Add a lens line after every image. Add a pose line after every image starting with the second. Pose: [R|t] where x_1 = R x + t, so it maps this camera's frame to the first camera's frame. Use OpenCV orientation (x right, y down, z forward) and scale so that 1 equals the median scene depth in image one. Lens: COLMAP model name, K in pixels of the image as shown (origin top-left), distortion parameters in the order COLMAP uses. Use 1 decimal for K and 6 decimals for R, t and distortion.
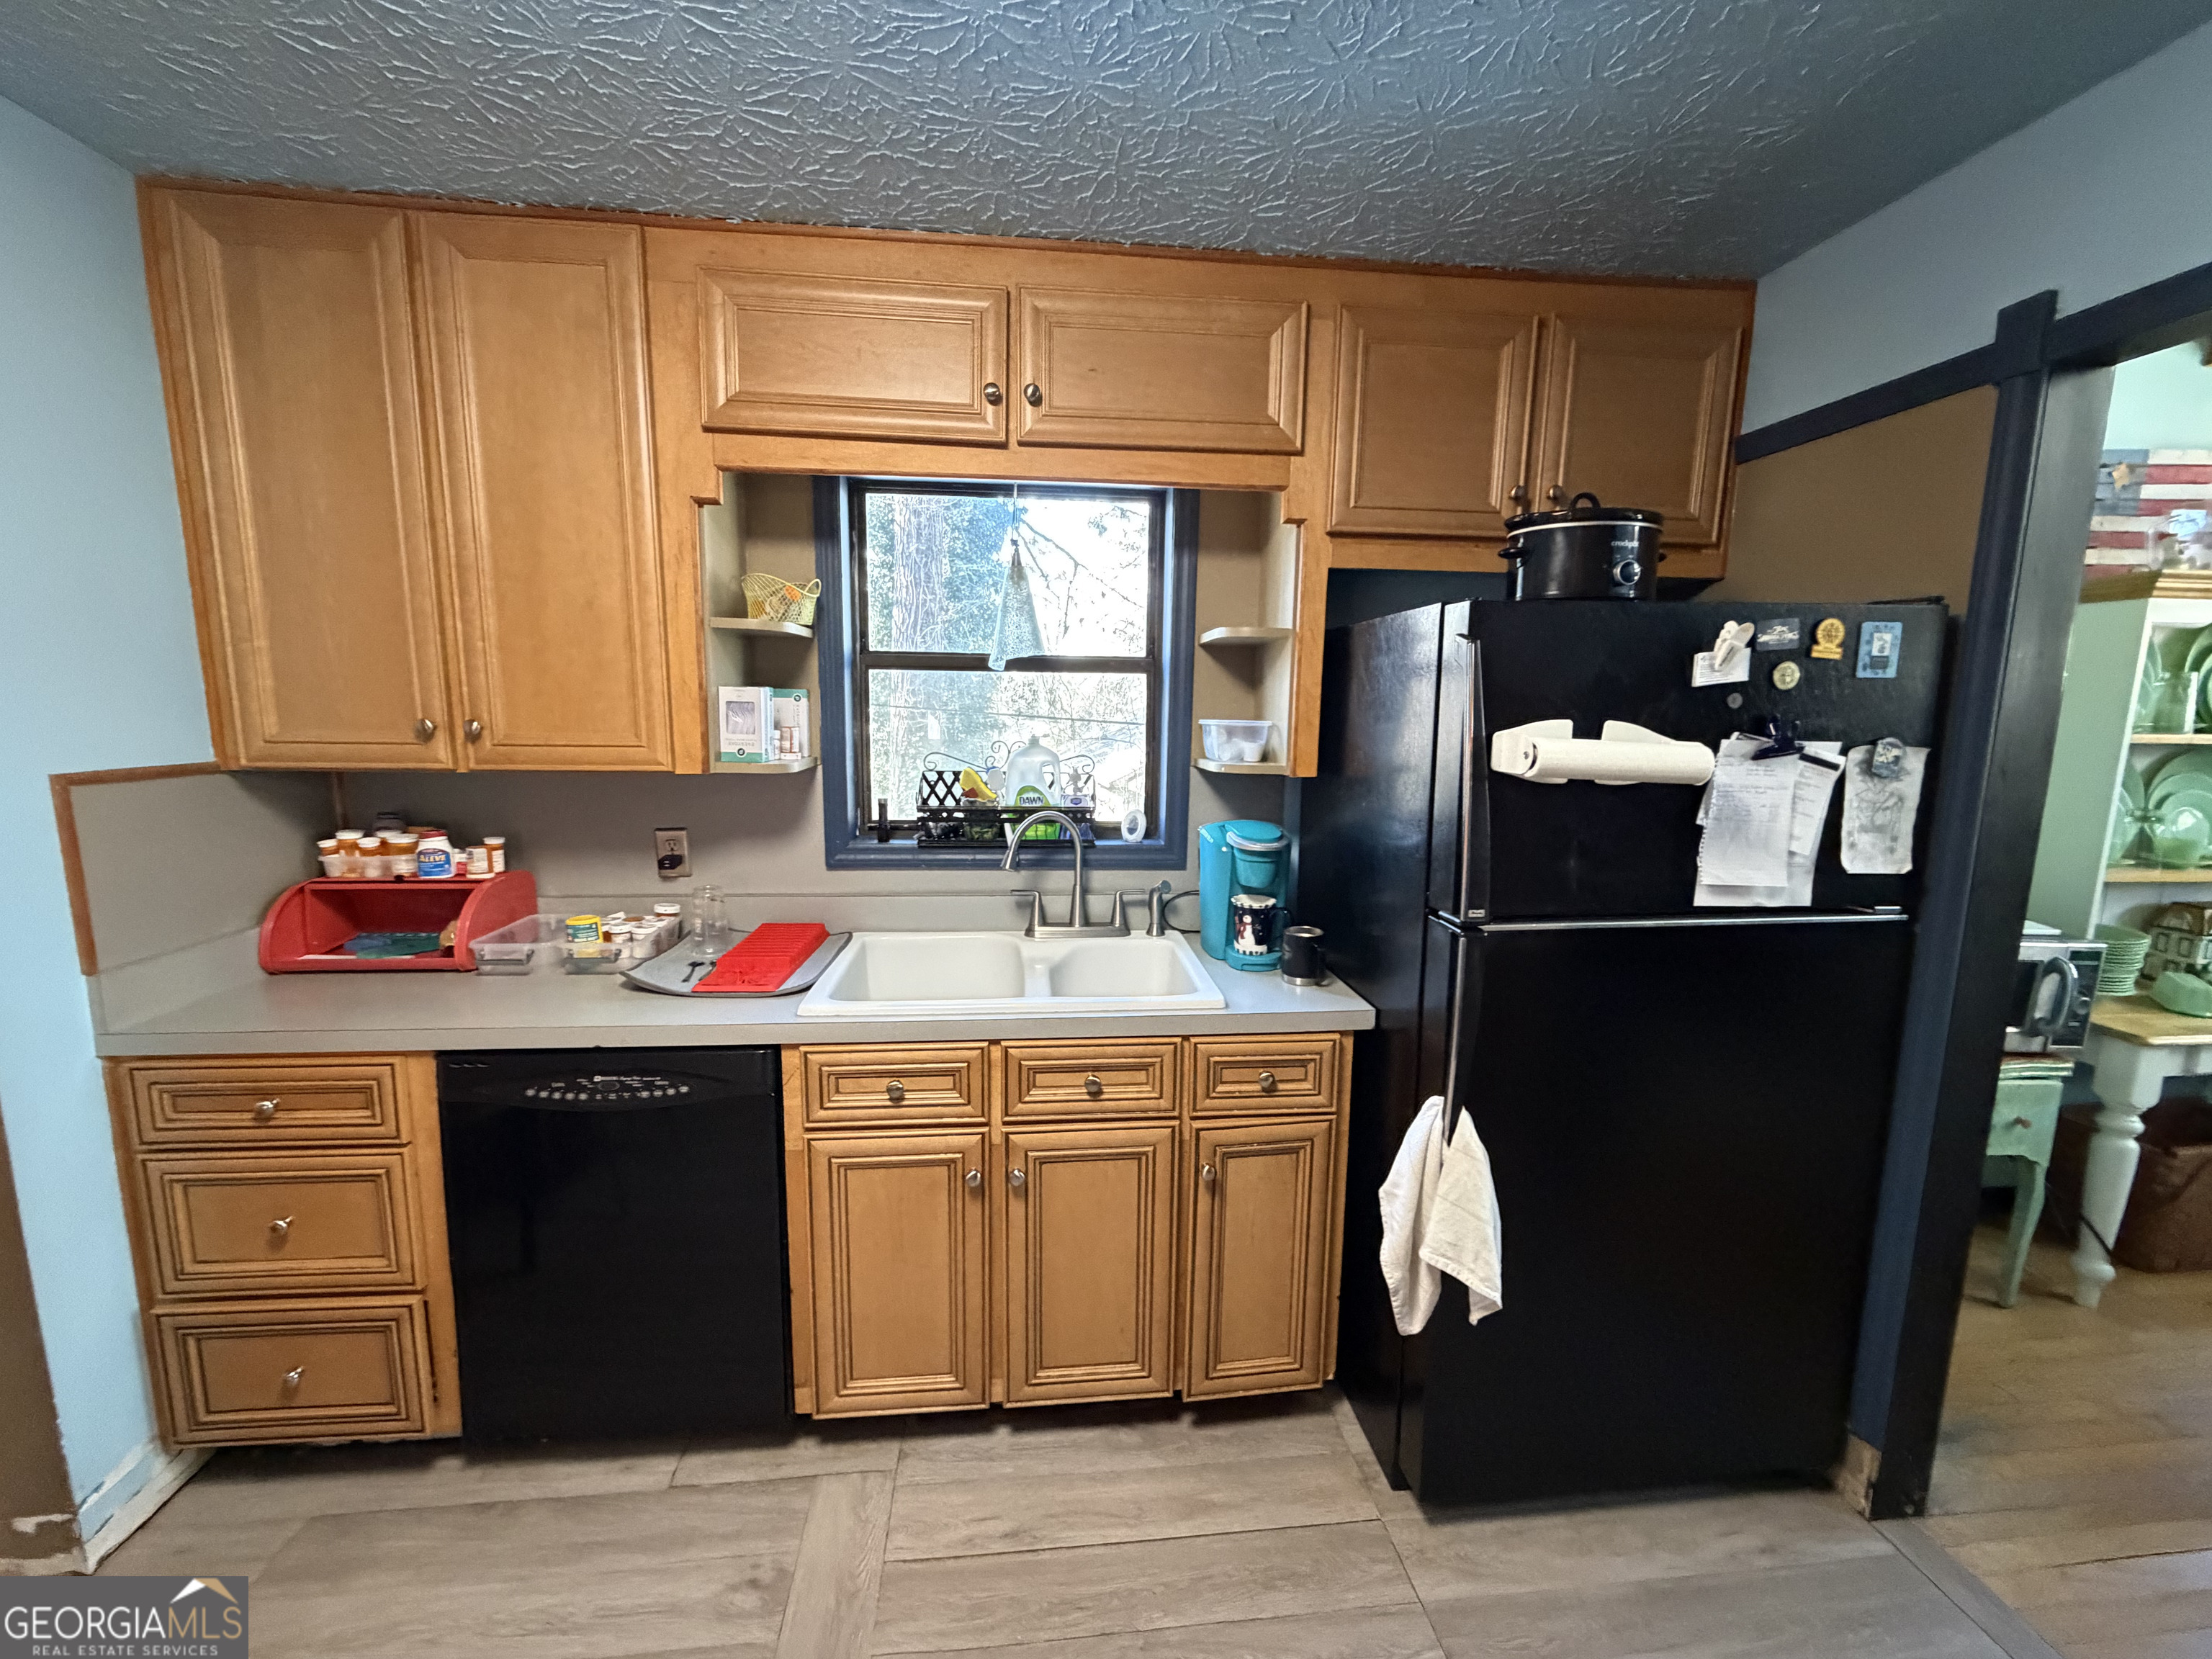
lens RADIAL K [[880.9, 0, 1104.9], [0, 880.9, 834.7], [0, 0, 1]] dist [-0.002998, -0.000329]
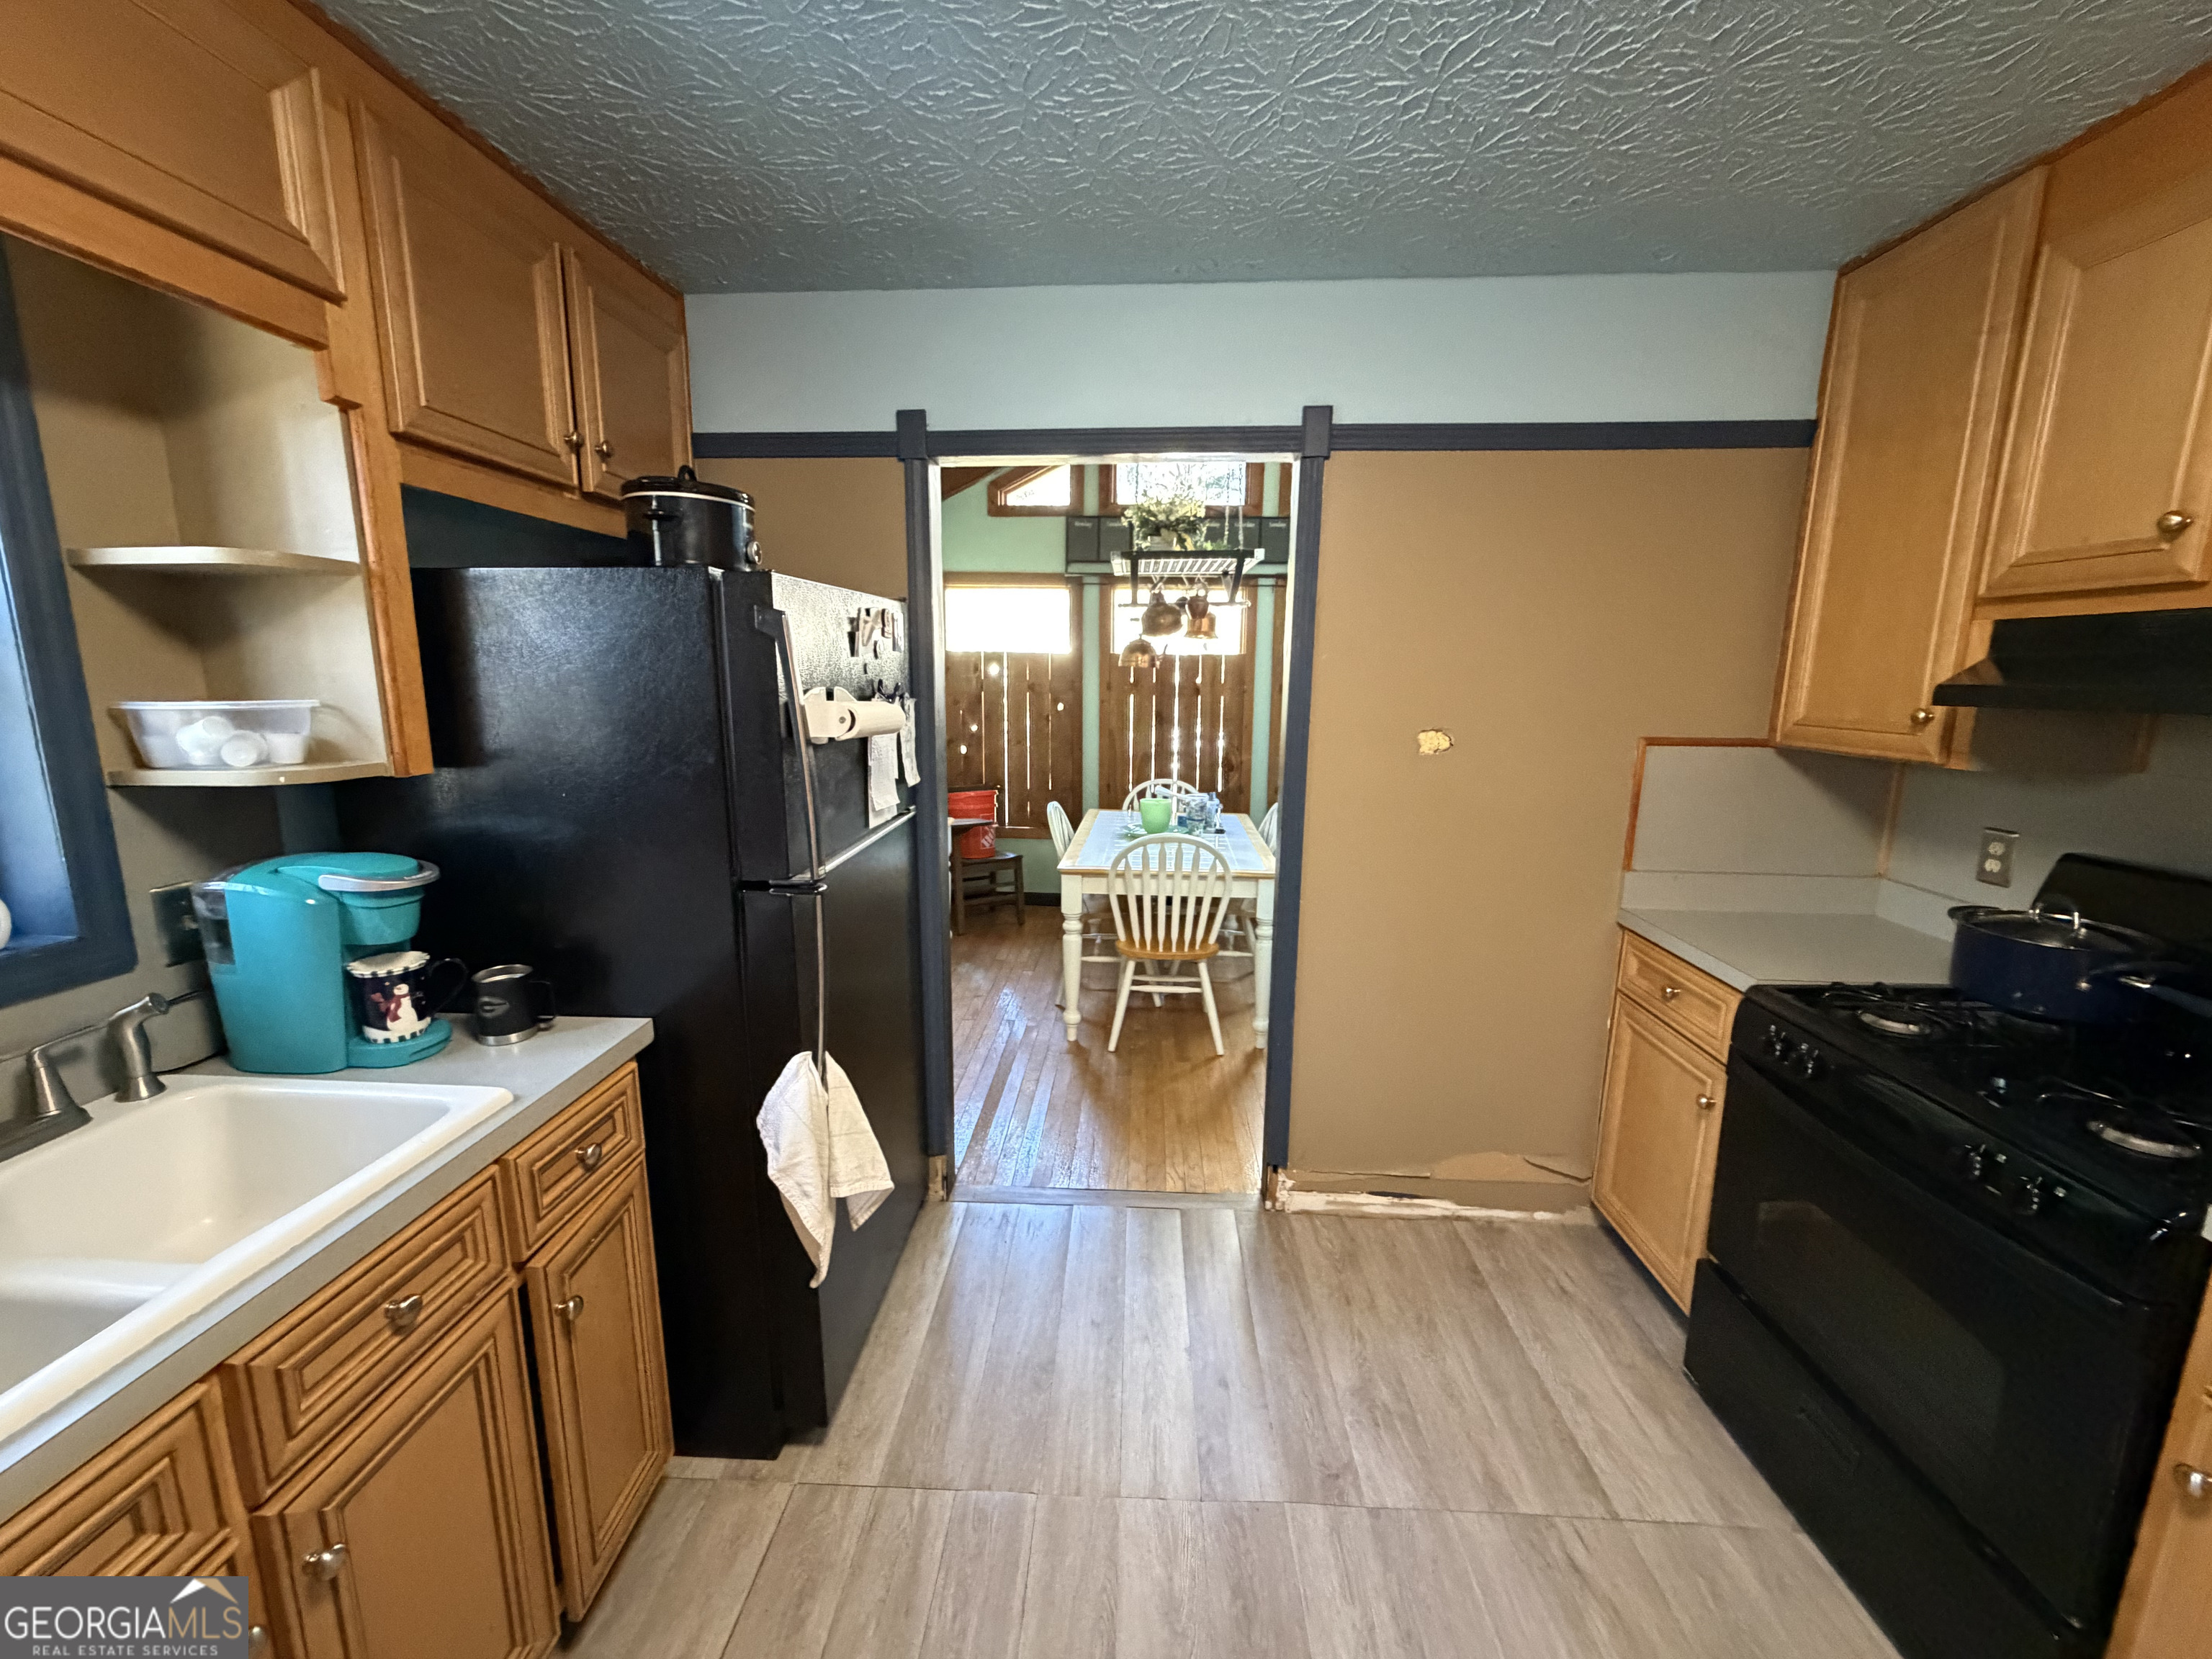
lens RADIAL K [[880.9, 0, 1102.3], [0, 880.9, 831.0], [0, 0, 1]] dist [-0.002998, -0.000329]
pose [[0.151367, -0.188117, 0.970412, -0.443523], [0.135399, 0.976416, 0.168161, -0.073928], [-0.979160, 0.105939, 0.173268, 0.371473]]
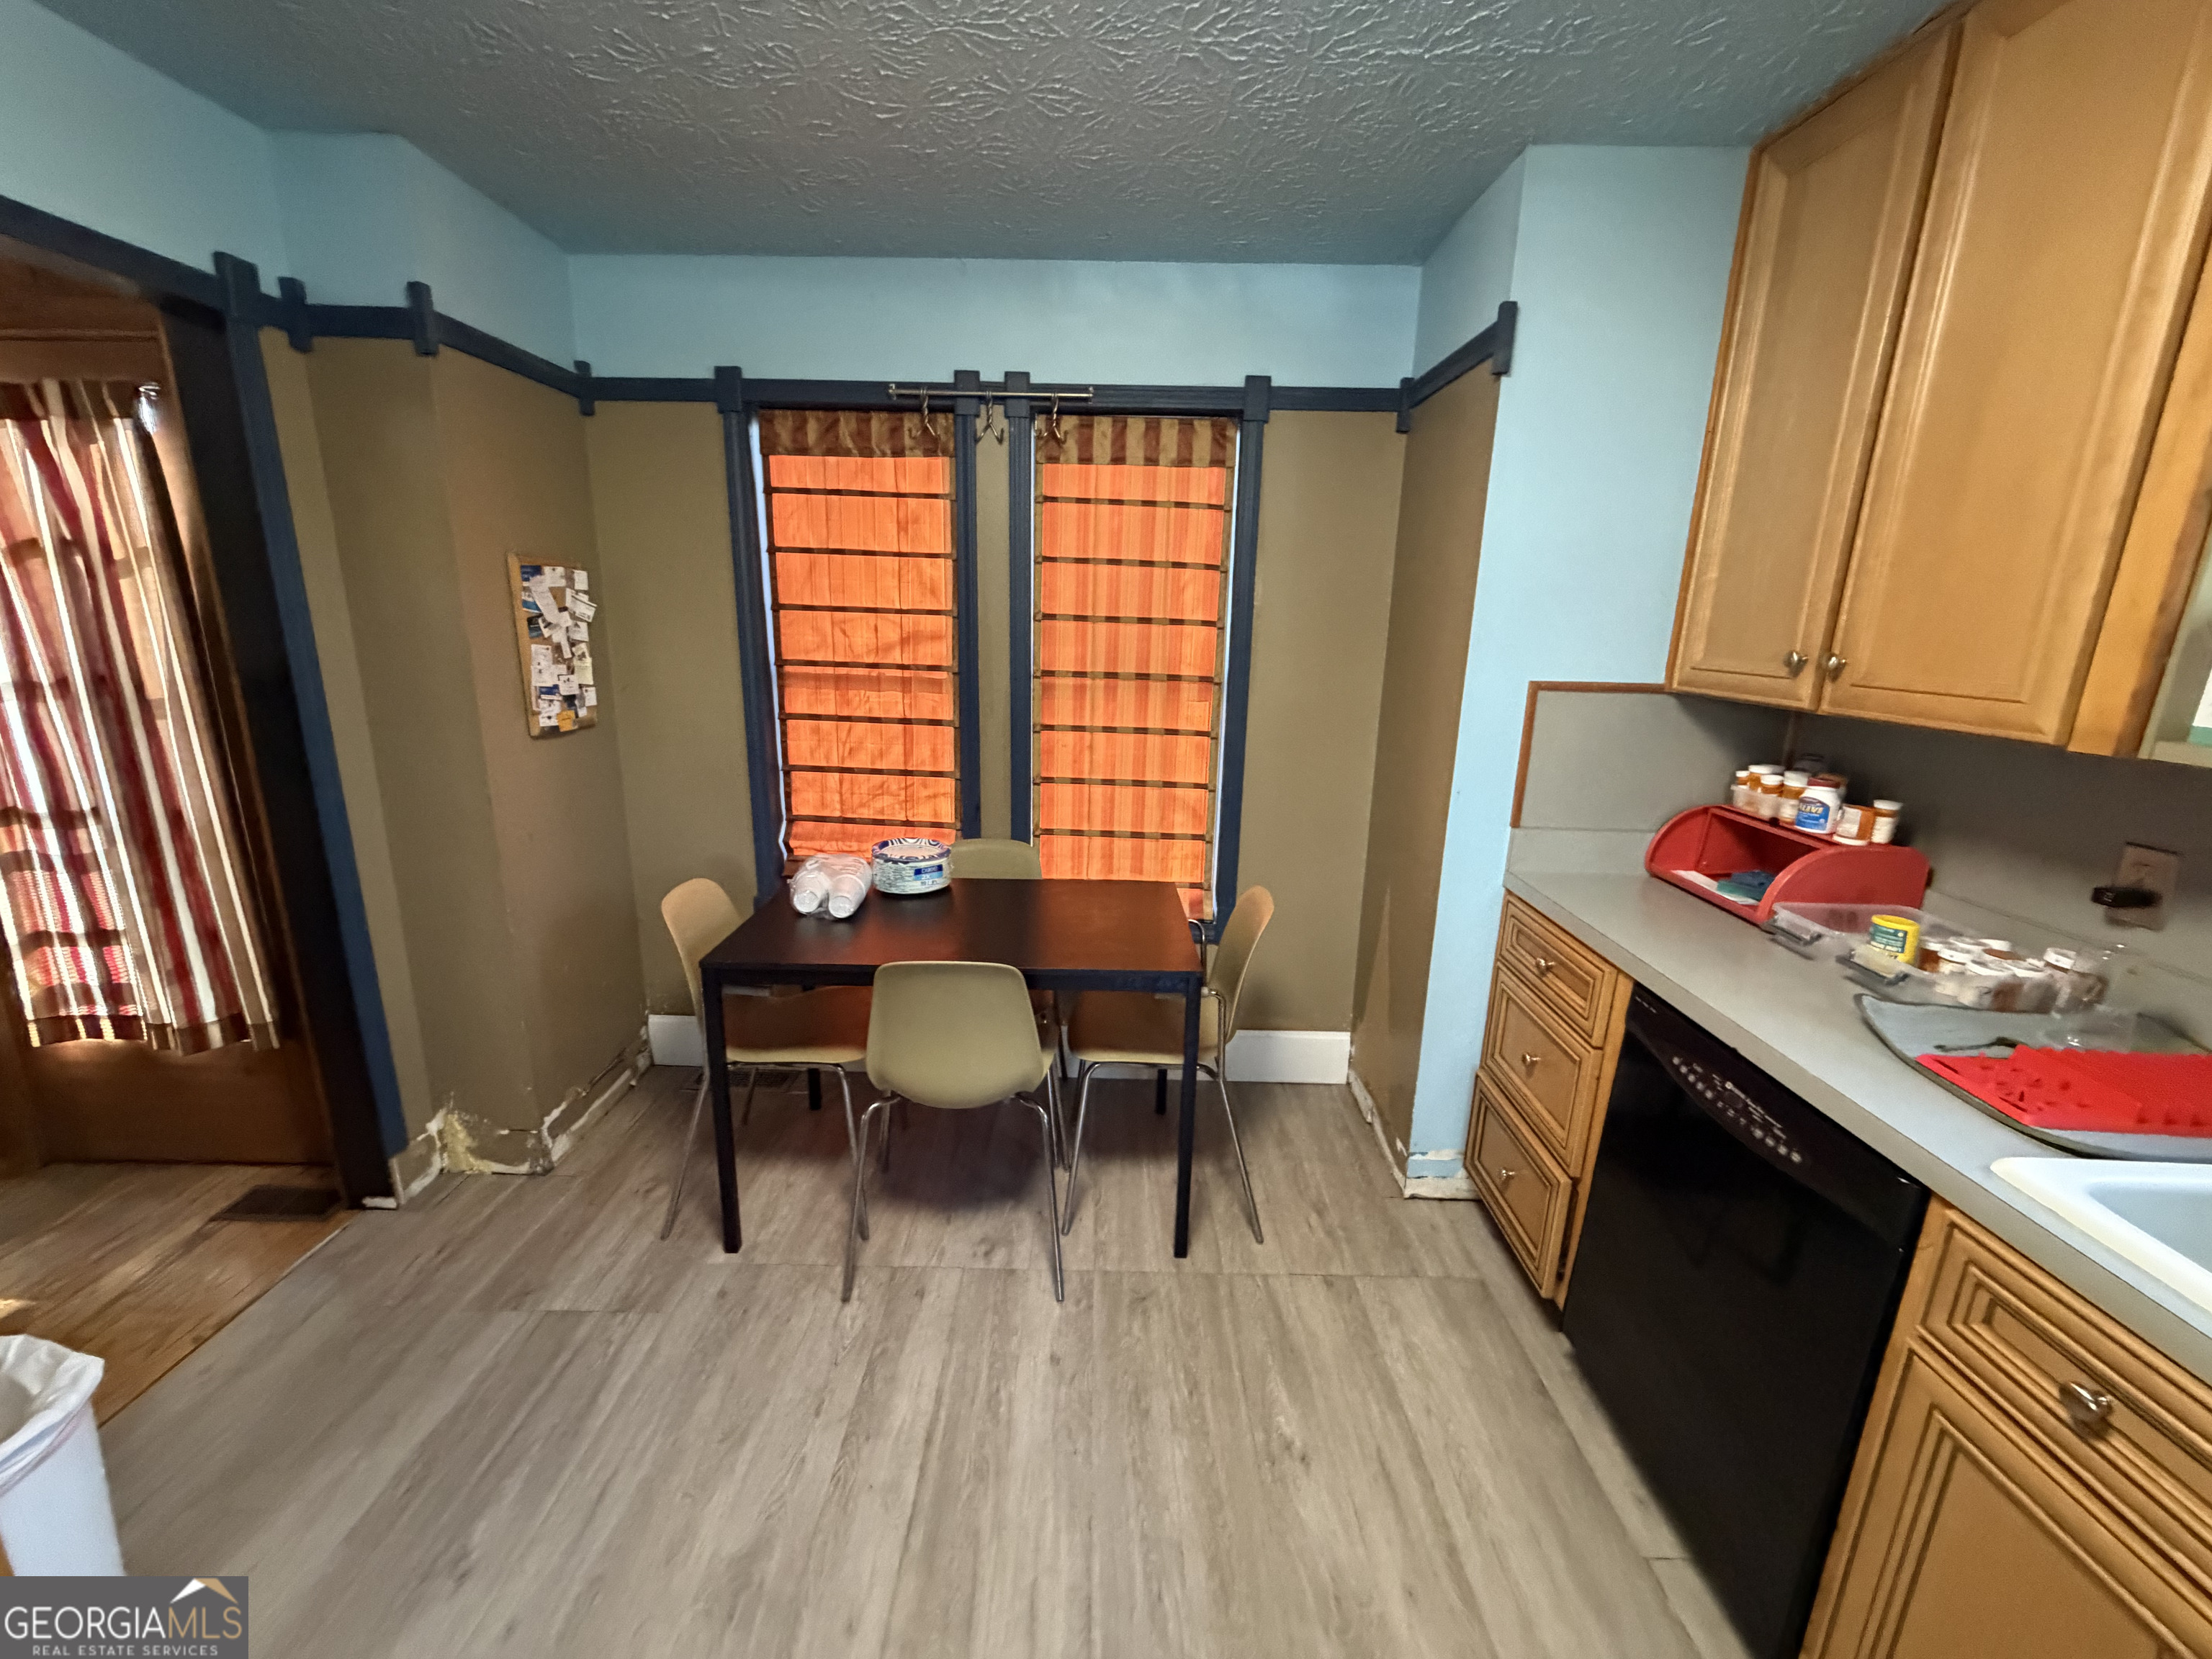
lens RADIAL K [[880.9, 0, 1103.9], [0, 880.9, 833.1], [0, 0, 1]] dist [-0.002998, -0.000329]
pose [[-0.107544, 0.224386, -0.968548, 0.221957], [-0.174812, 0.954752, 0.240601, -0.044727], [0.978711, 0.195189, -0.063453, 0.386506]]
